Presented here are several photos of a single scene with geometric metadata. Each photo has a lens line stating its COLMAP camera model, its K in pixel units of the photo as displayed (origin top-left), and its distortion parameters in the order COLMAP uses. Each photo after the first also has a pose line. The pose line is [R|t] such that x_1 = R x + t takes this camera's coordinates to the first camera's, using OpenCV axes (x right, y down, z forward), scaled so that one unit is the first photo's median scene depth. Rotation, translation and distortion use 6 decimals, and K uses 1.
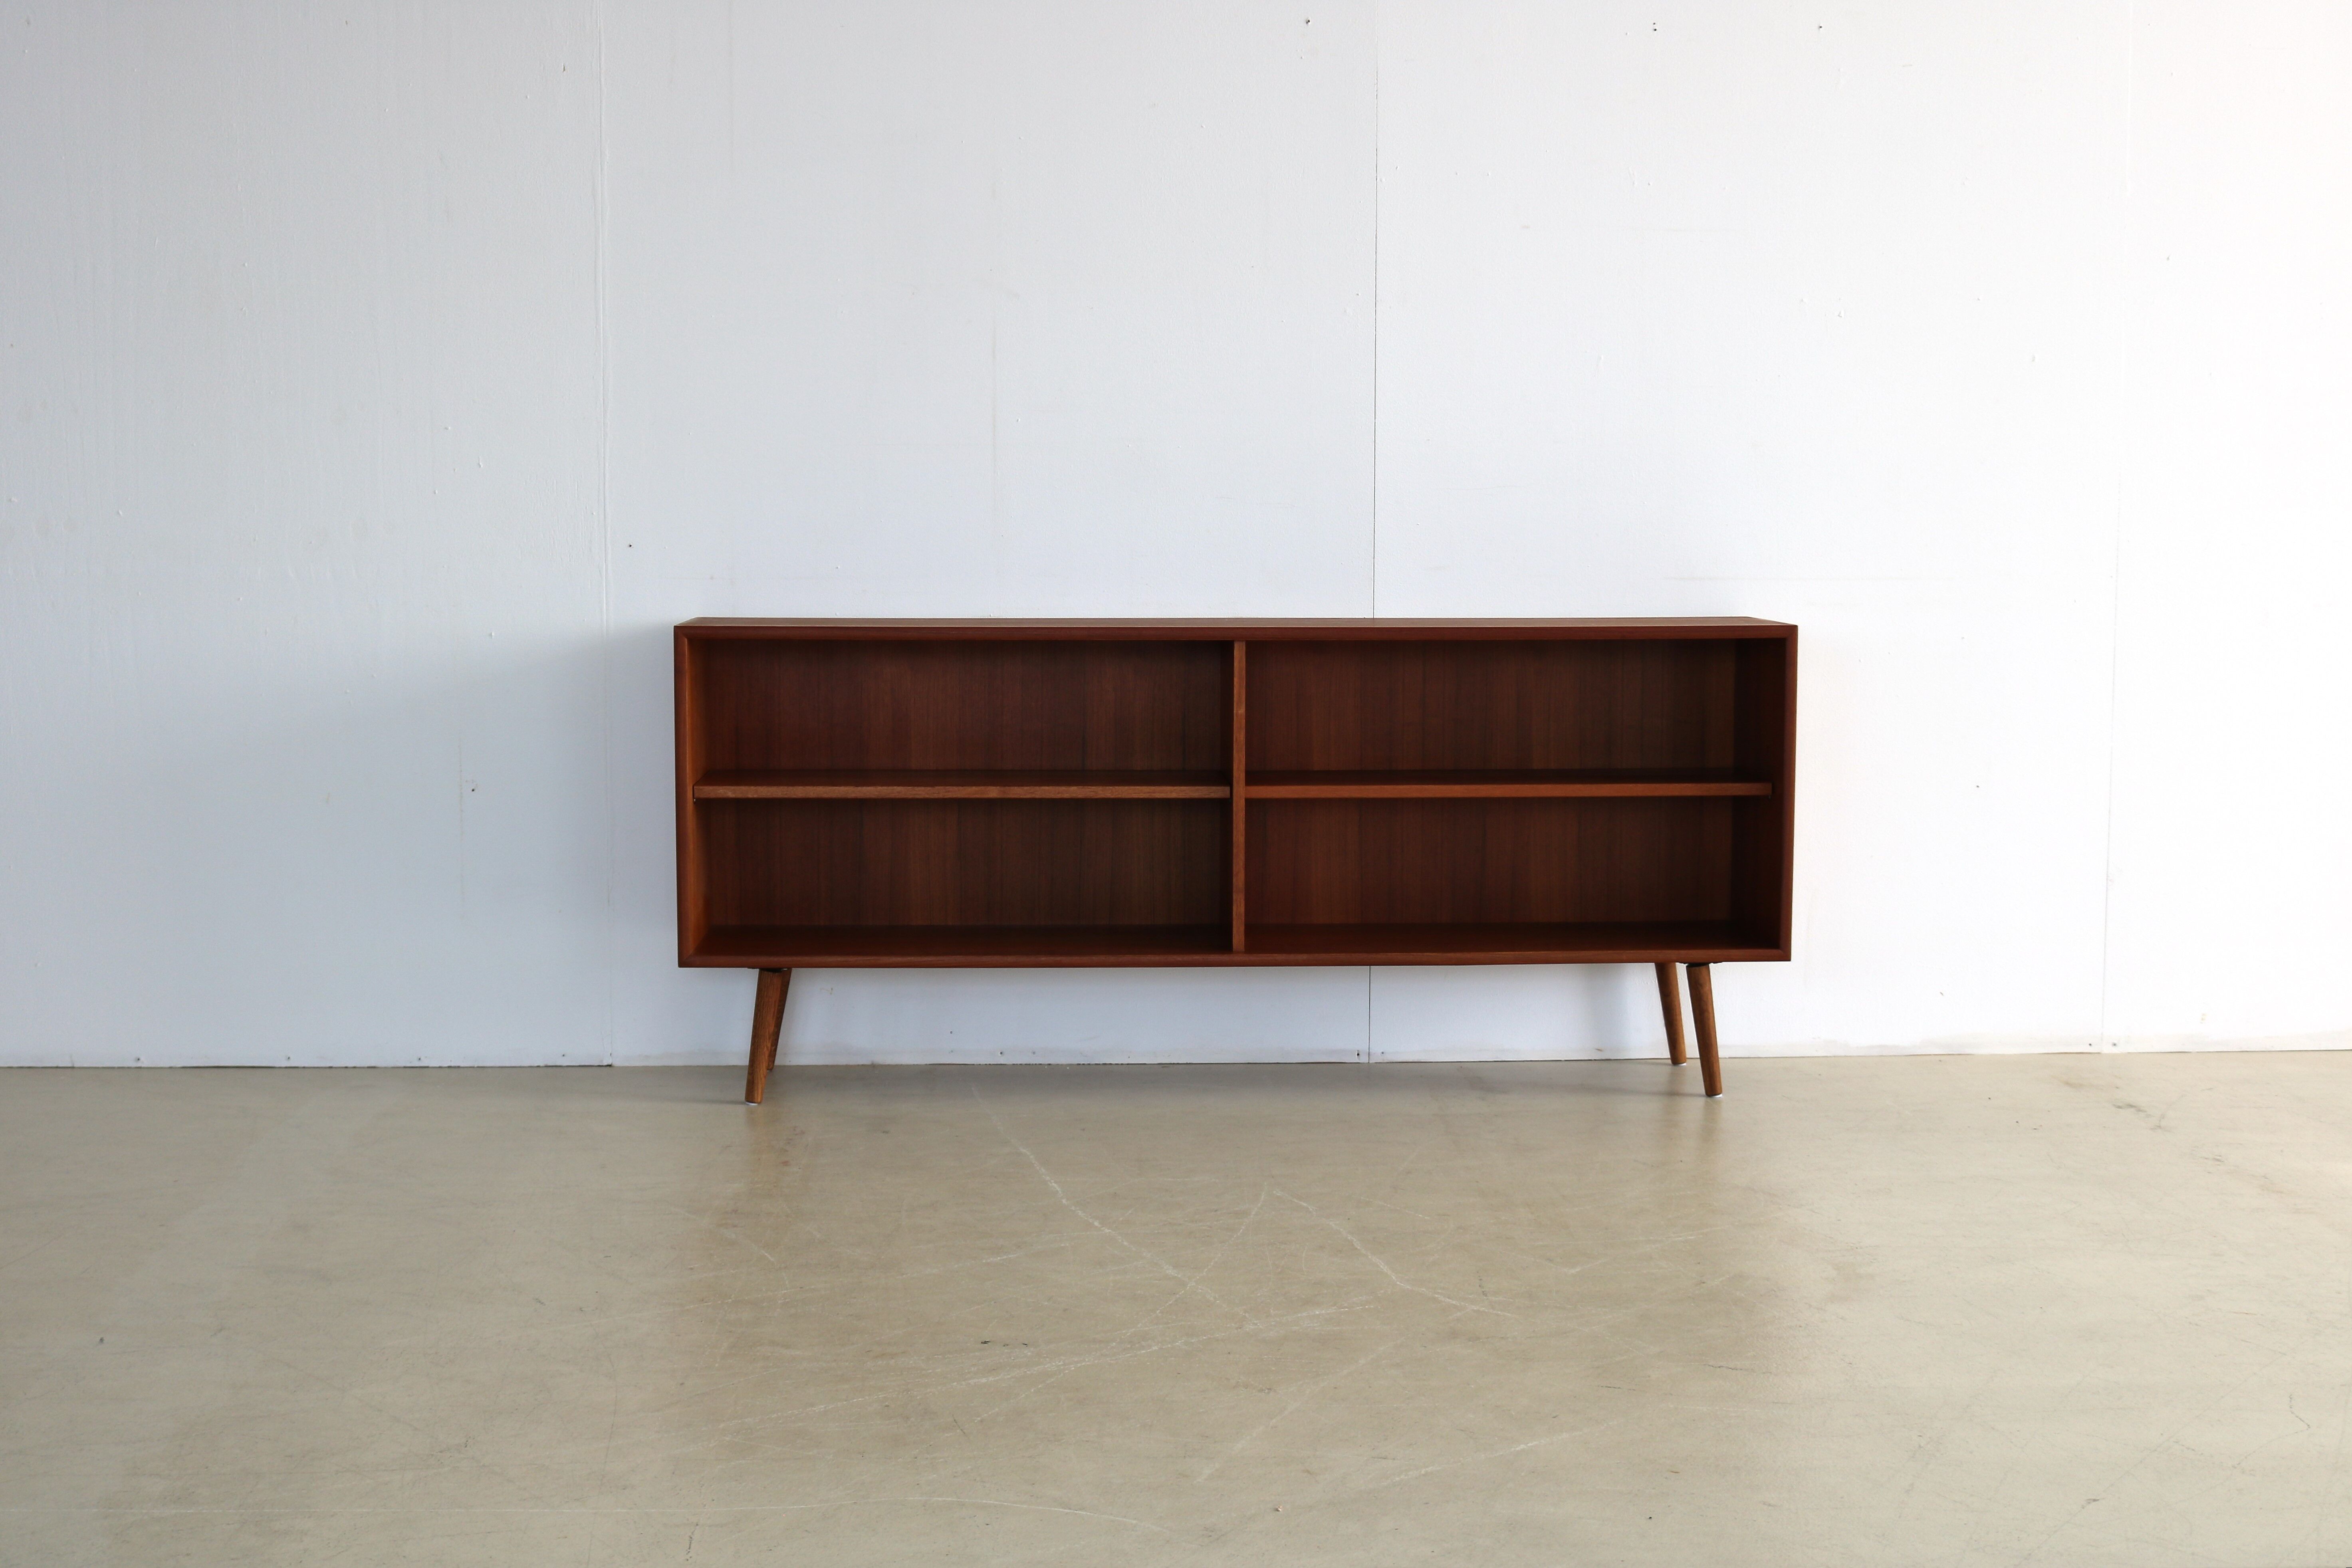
lens RADIAL K [[3131.1, 0, 1176.0], [0, 3131.1, 784.0], [0, 0, 1]] dist [-0.029795, 0.003059]
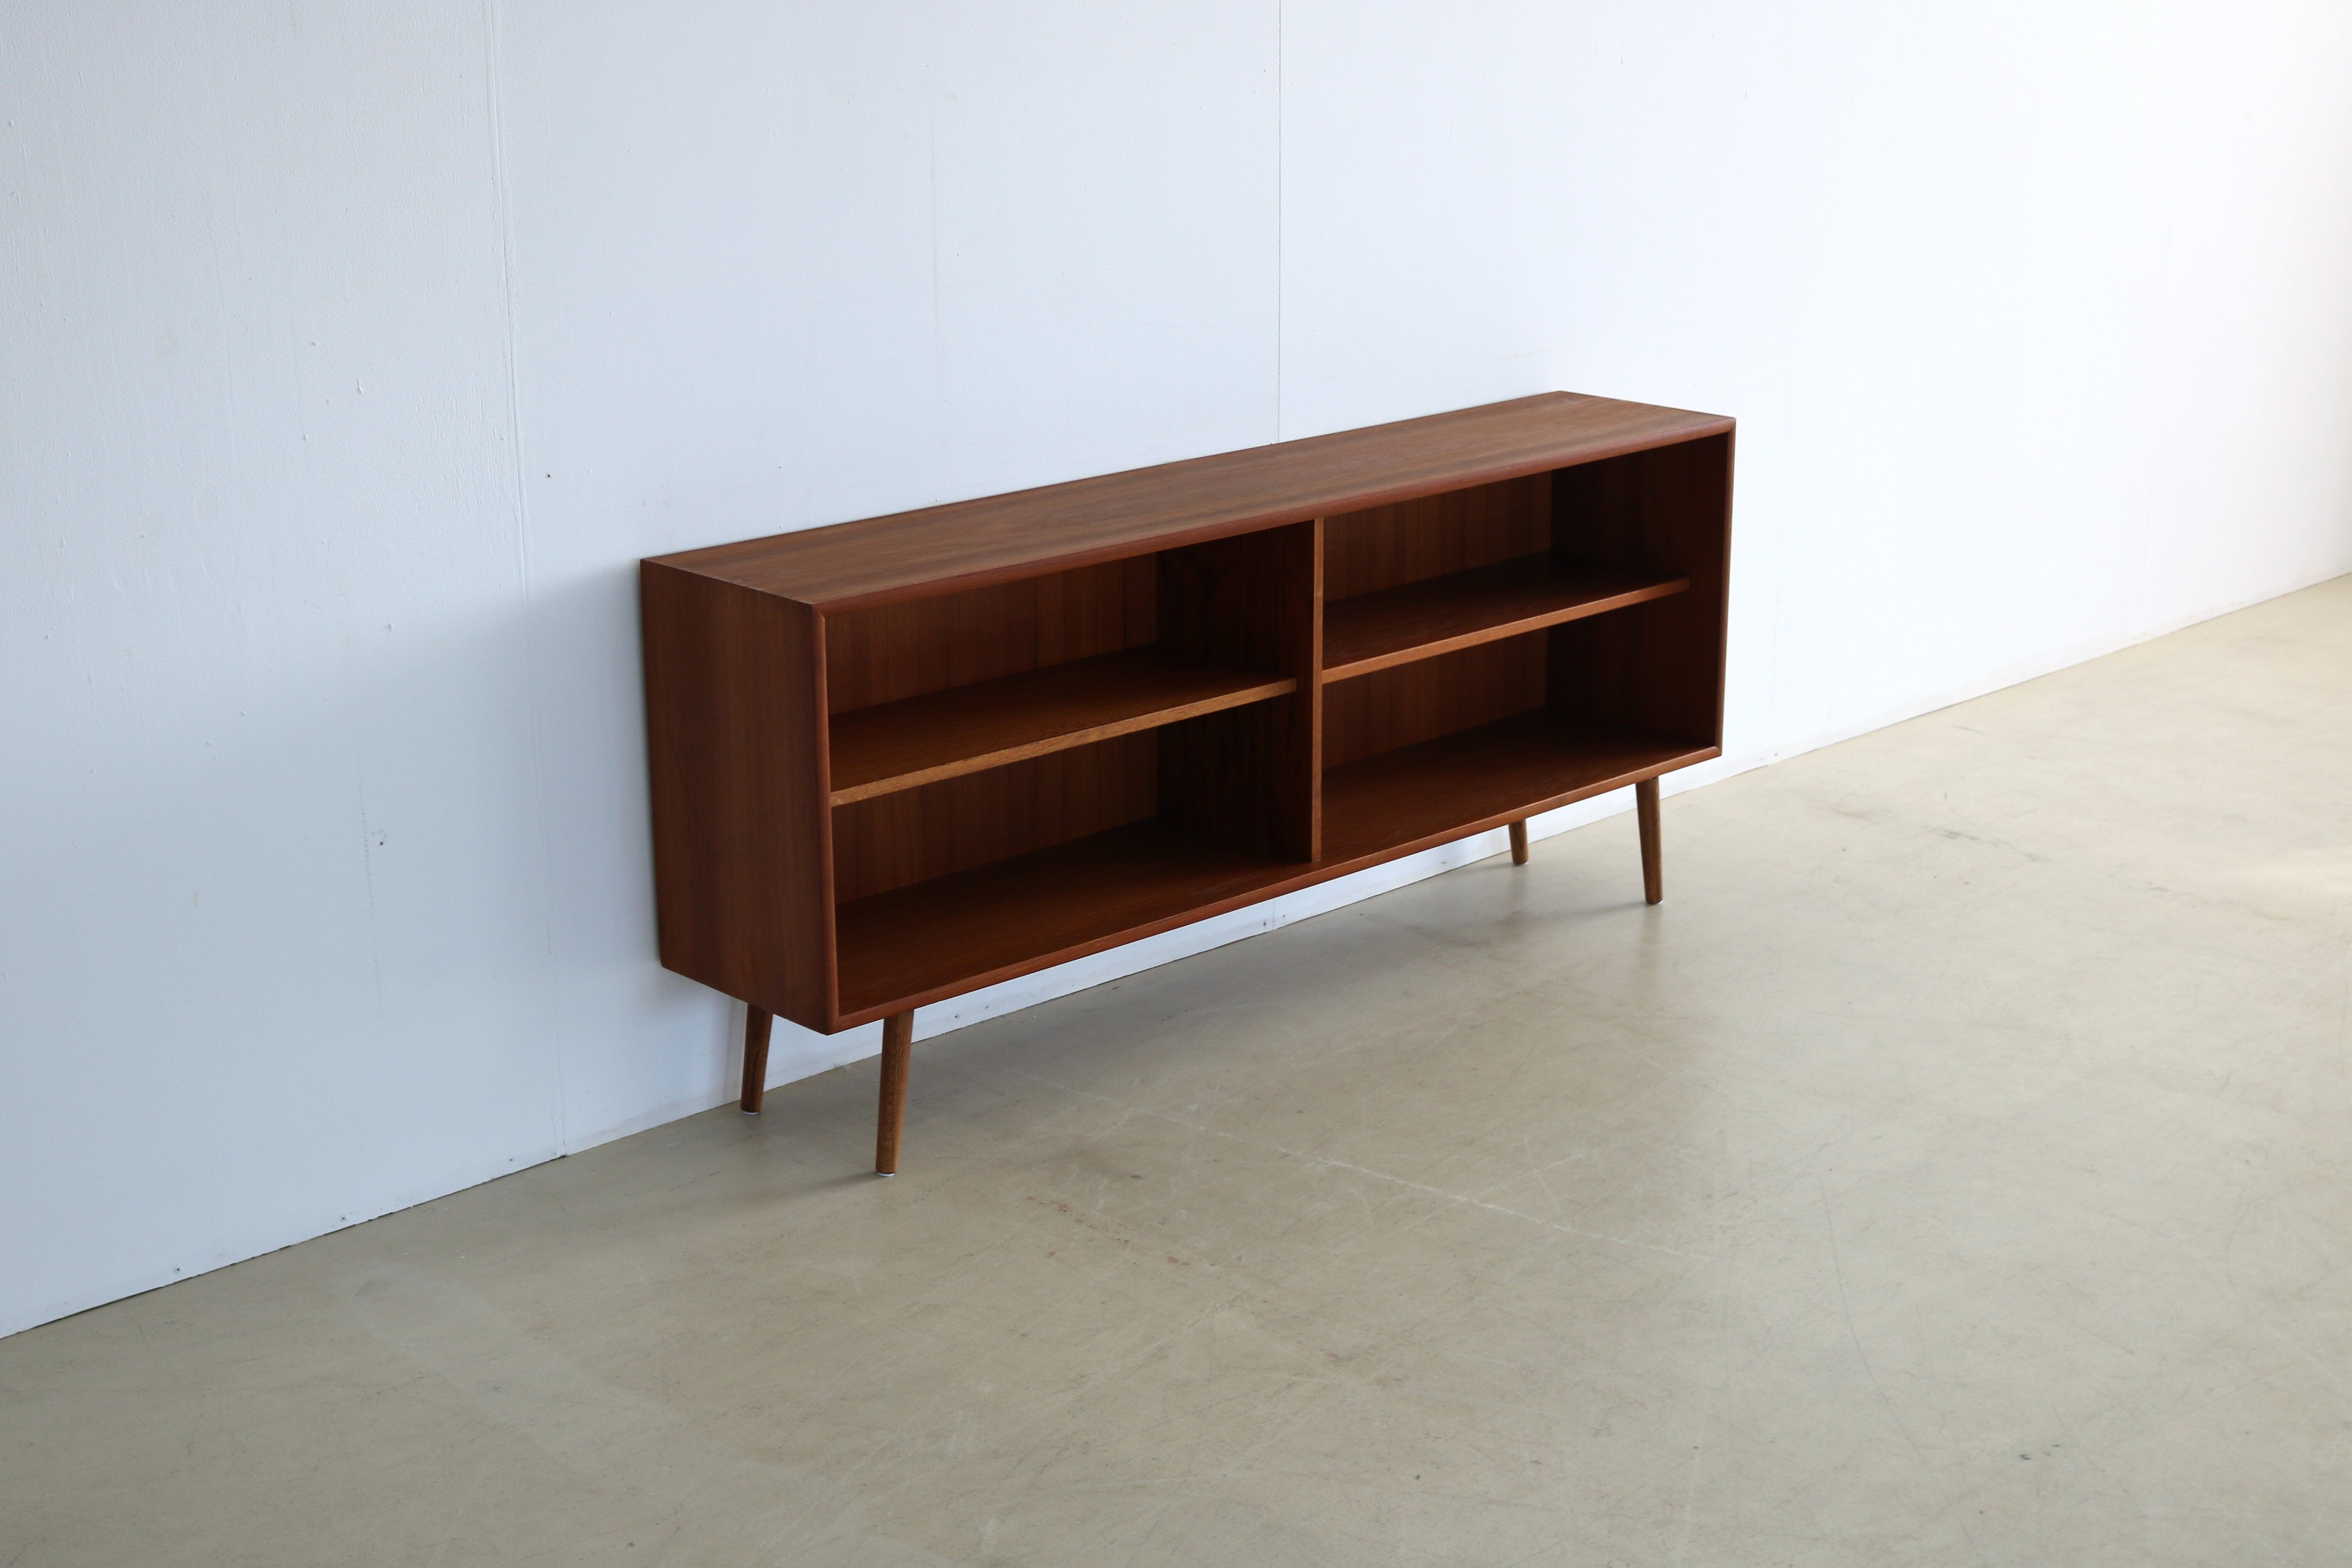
lens RADIAL K [[3245.3, 0, 1176.0], [0, 3245.3, 784.0], [0, 0, 1]] dist [-0.020010, -0.040953]
pose [[0.759402, -0.189428, 0.622435, -0.546166], [0.066767, 0.974316, 0.215058, -0.158570], [-0.647187, -0.121758, 0.752545, 0.327797]]
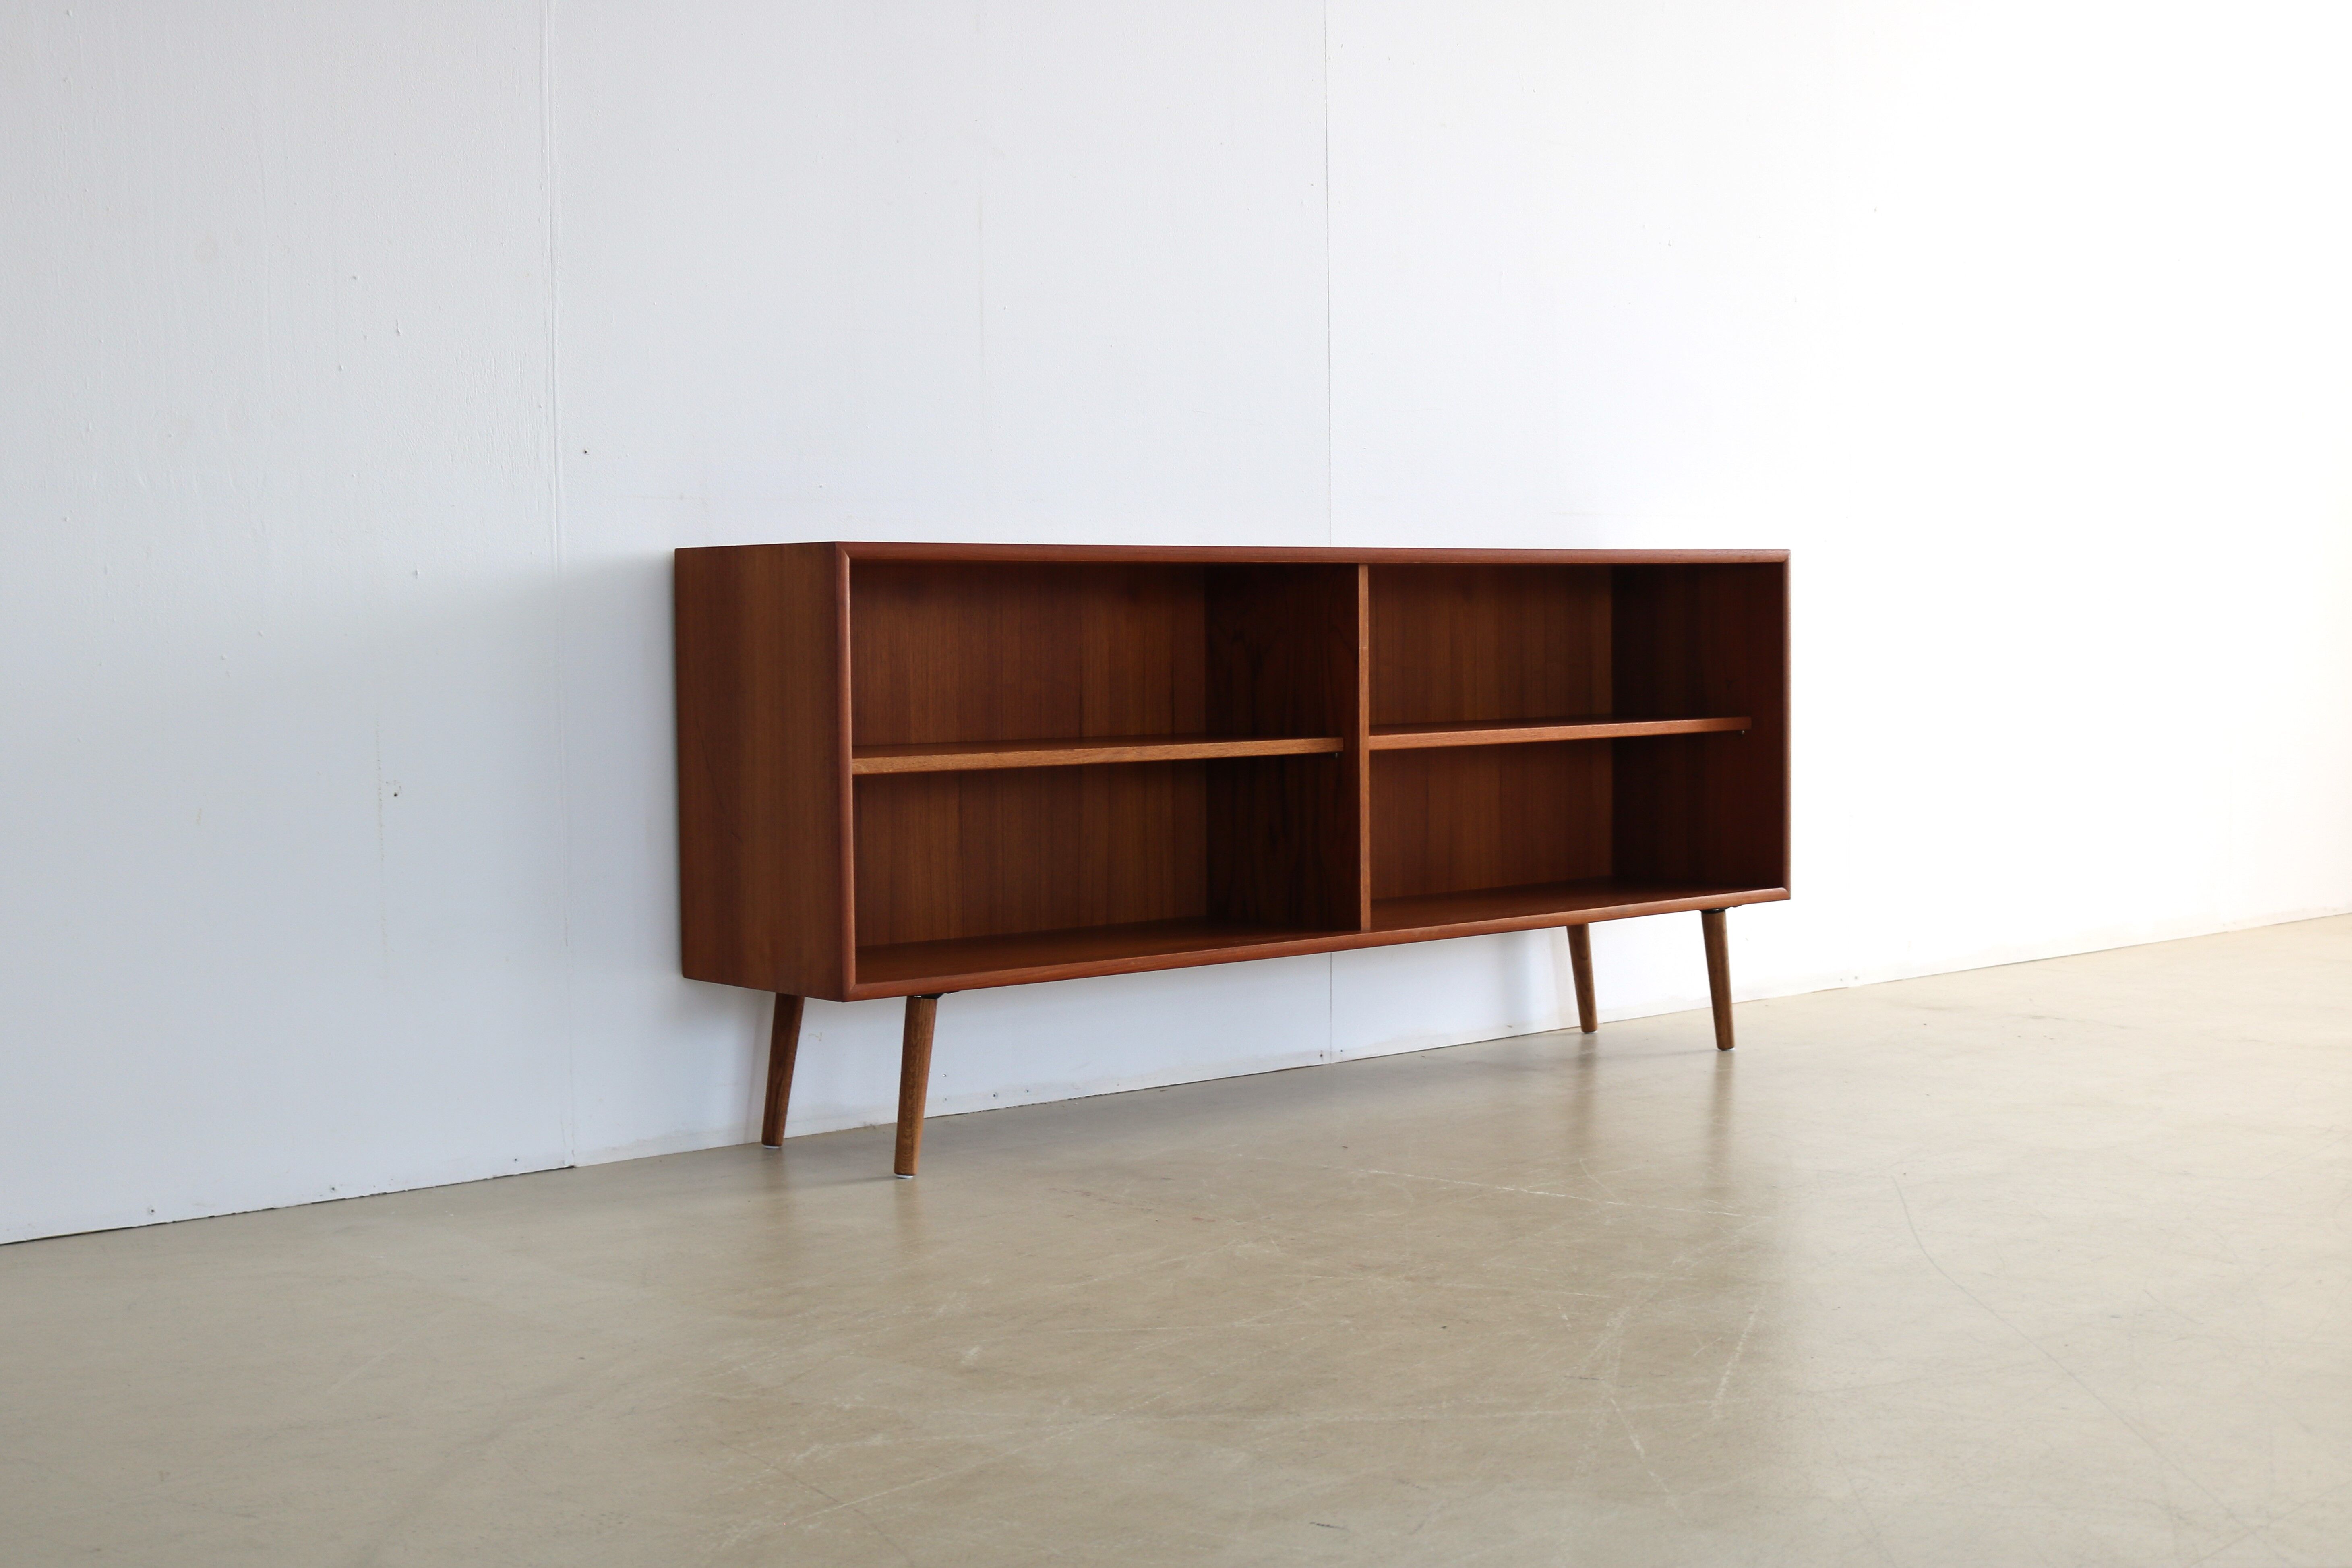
lens RADIAL K [[3131.2, 0, 1176.0], [0, 3131.2, 784.0], [0, 0, 1]] dist [-0.029795, 0.003059]
pose [[0.787567, -0.043385, 0.614700, -0.518923], [0.068940, 0.997460, -0.017929, 0.024182], [-0.612361, 0.056498, 0.788557, 0.340117]]
